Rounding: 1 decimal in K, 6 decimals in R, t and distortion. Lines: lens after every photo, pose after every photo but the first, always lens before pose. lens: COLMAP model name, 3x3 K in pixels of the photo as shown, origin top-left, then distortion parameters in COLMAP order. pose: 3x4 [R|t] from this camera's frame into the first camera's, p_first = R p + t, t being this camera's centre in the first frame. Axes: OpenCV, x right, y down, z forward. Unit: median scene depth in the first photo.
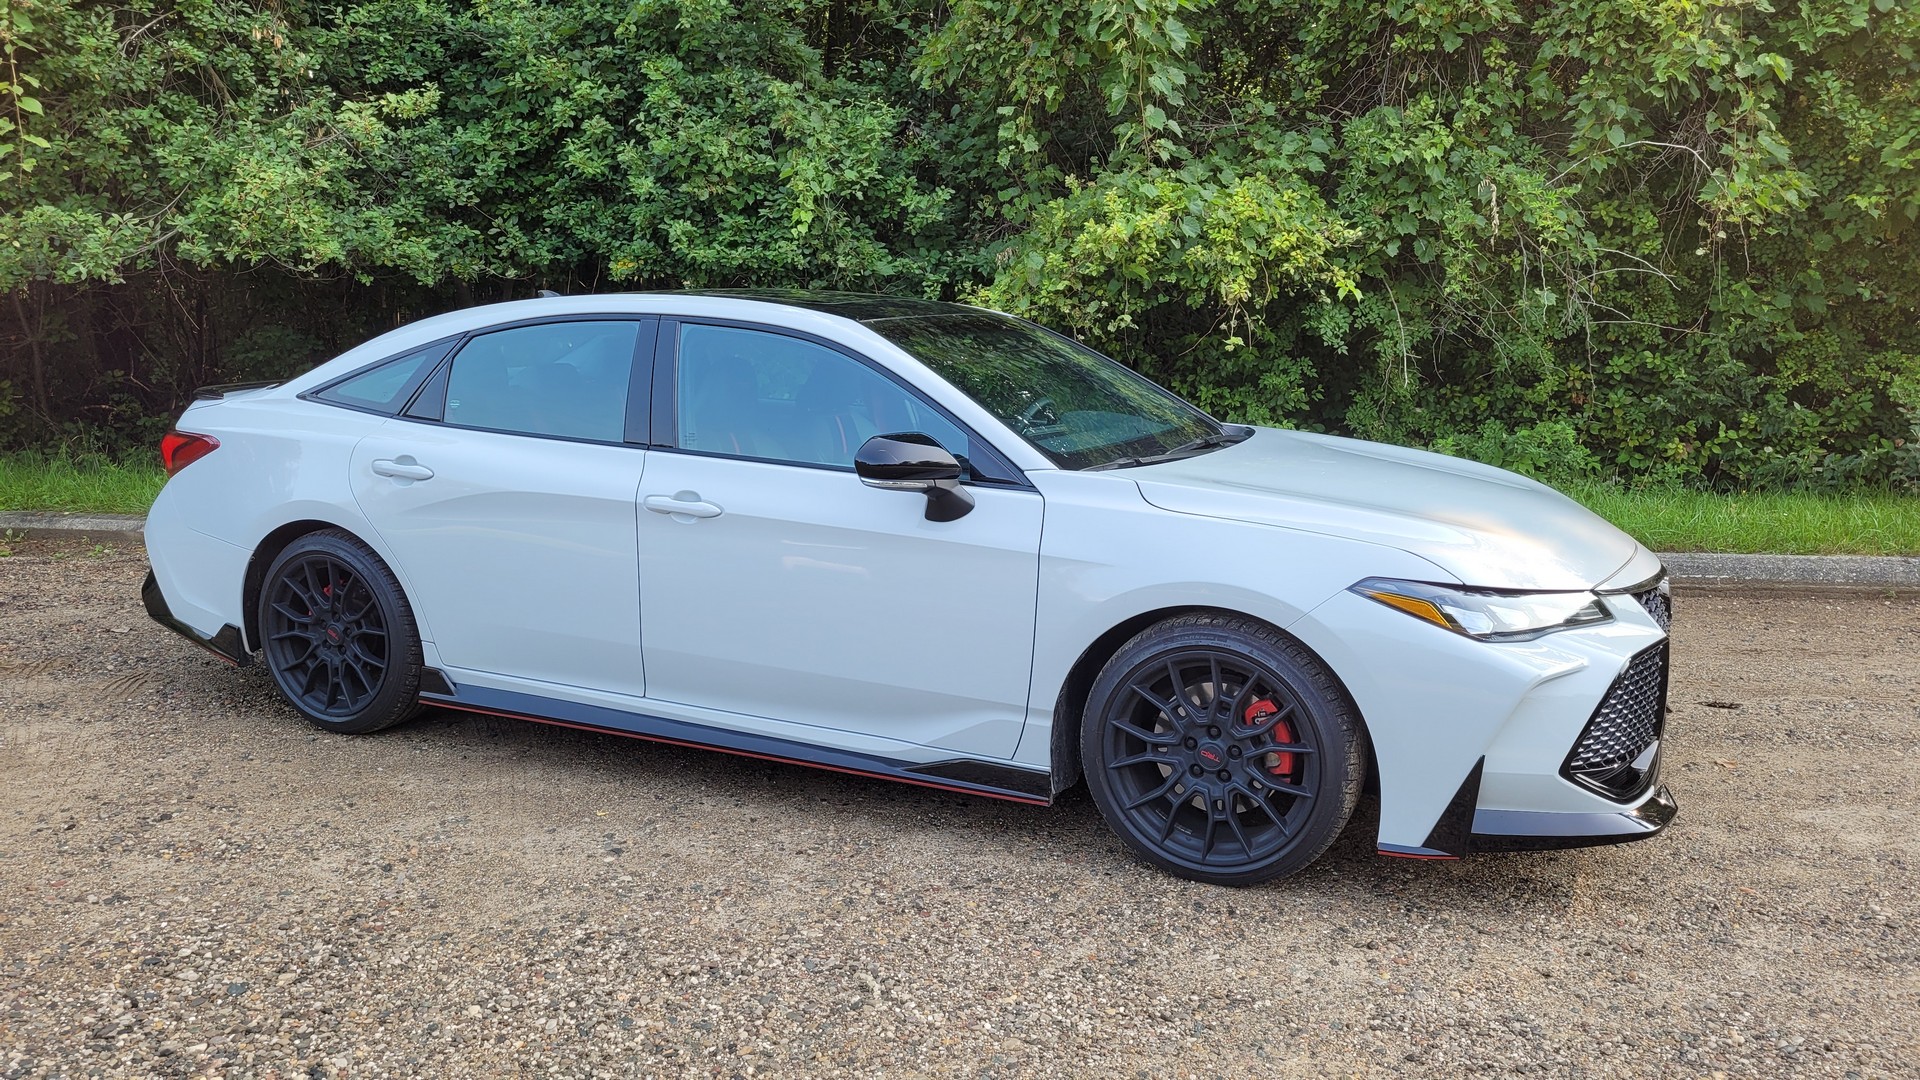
lens RADIAL K [[1386.9, 0, 960.0], [0, 1386.9, 540.0], [0, 0, 1]] dist [0.063885, -0.059665]
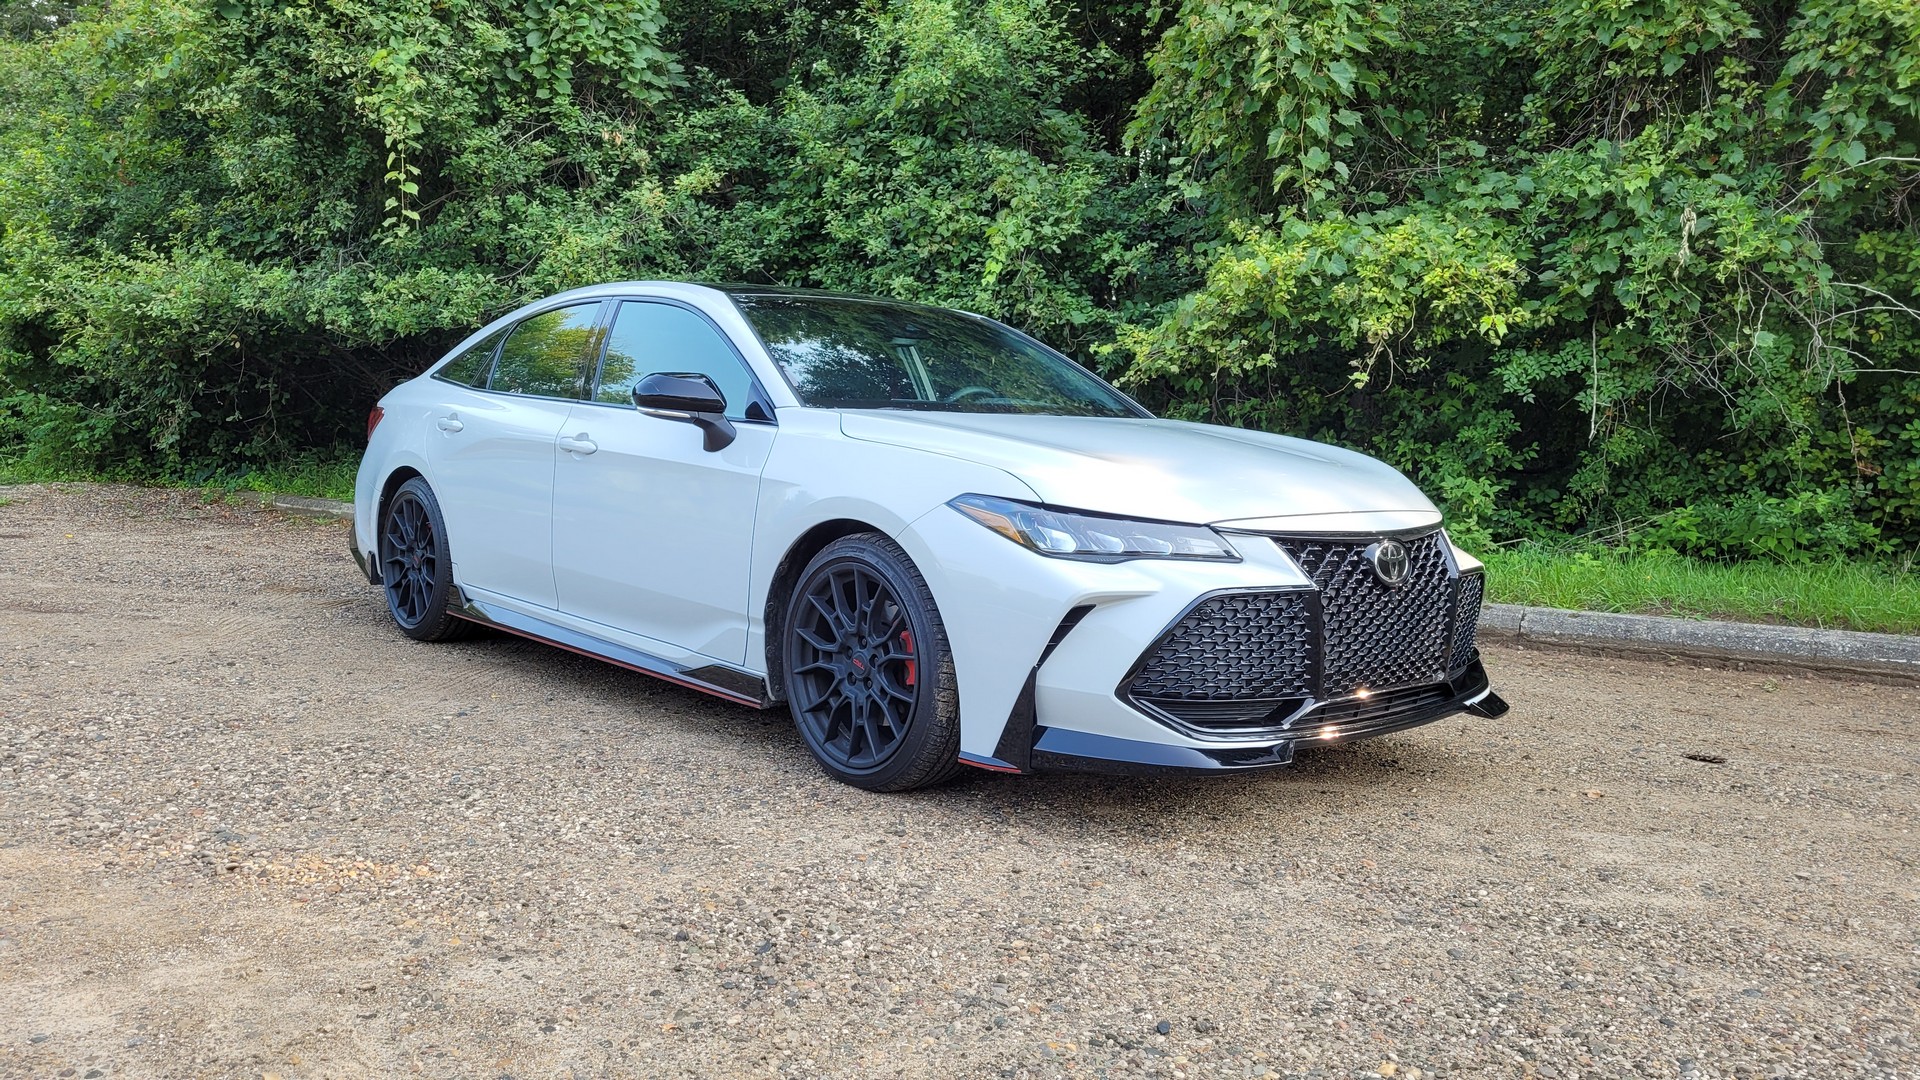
lens RADIAL K [[1394.2, 0, 916.8], [0, 1394.2, 525.7], [0, 0, 1]] dist [0.051878, -0.046204]
pose [[0.917159, 0.056440, -0.394505, 0.274610], [-0.093786, 0.992686, -0.076020, 0.054389], [0.387329, 0.106721, 0.915744, 0.009025]]
